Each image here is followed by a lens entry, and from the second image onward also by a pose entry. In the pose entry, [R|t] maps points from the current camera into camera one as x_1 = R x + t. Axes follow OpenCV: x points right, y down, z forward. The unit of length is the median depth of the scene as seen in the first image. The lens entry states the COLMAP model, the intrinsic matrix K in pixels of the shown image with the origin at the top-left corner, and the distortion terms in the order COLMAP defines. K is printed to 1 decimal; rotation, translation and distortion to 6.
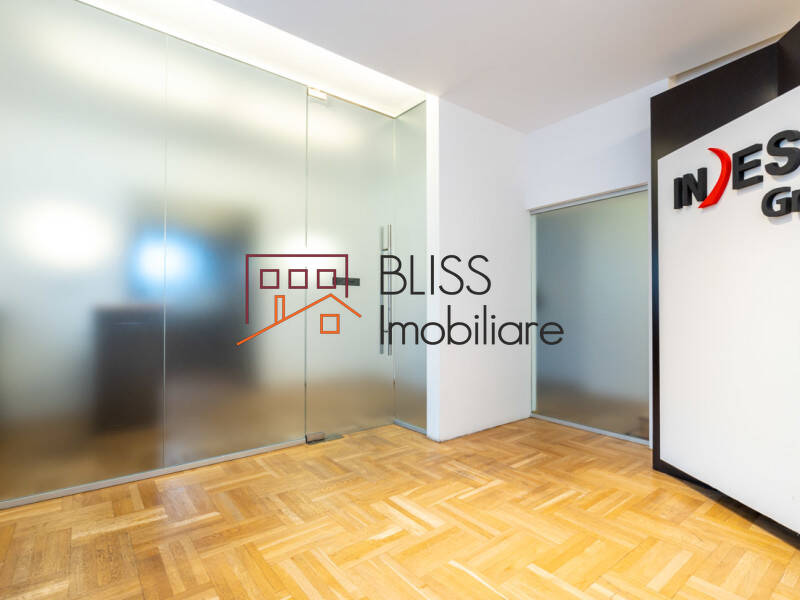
lens RADIAL K [[418.2, 0, 399.2], [0, 418.2, 302.6], [0, 0, 1]] dist [0.004675, 0.004331]
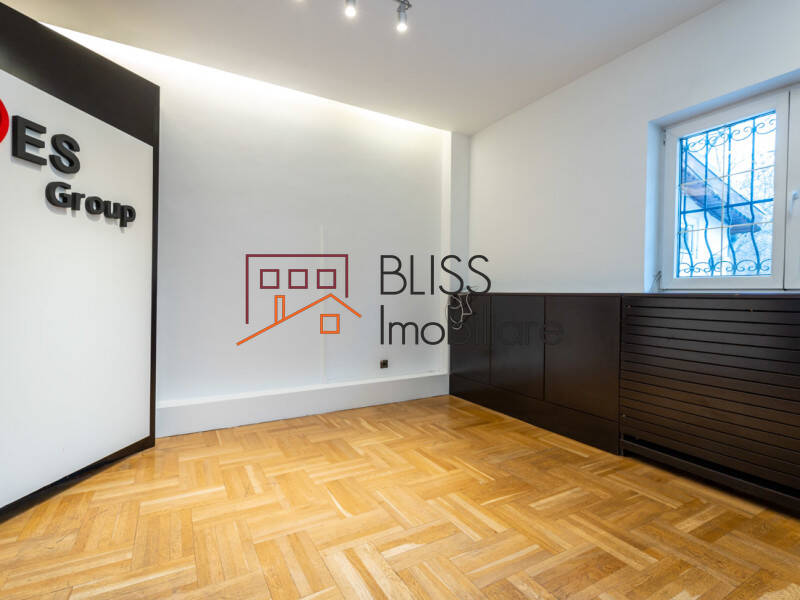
lens RADIAL K [[418.2, 0, 399.8], [0, 418.2, 299.7], [0, 0, 1]] dist [0.004675, 0.004331]
pose [[-0.988799, -0.010923, 0.148855, -0.156203], [-0.010587, 0.999939, 0.003048, 0.029644], [-0.148879, 0.001438, -0.988854, 1.922517]]
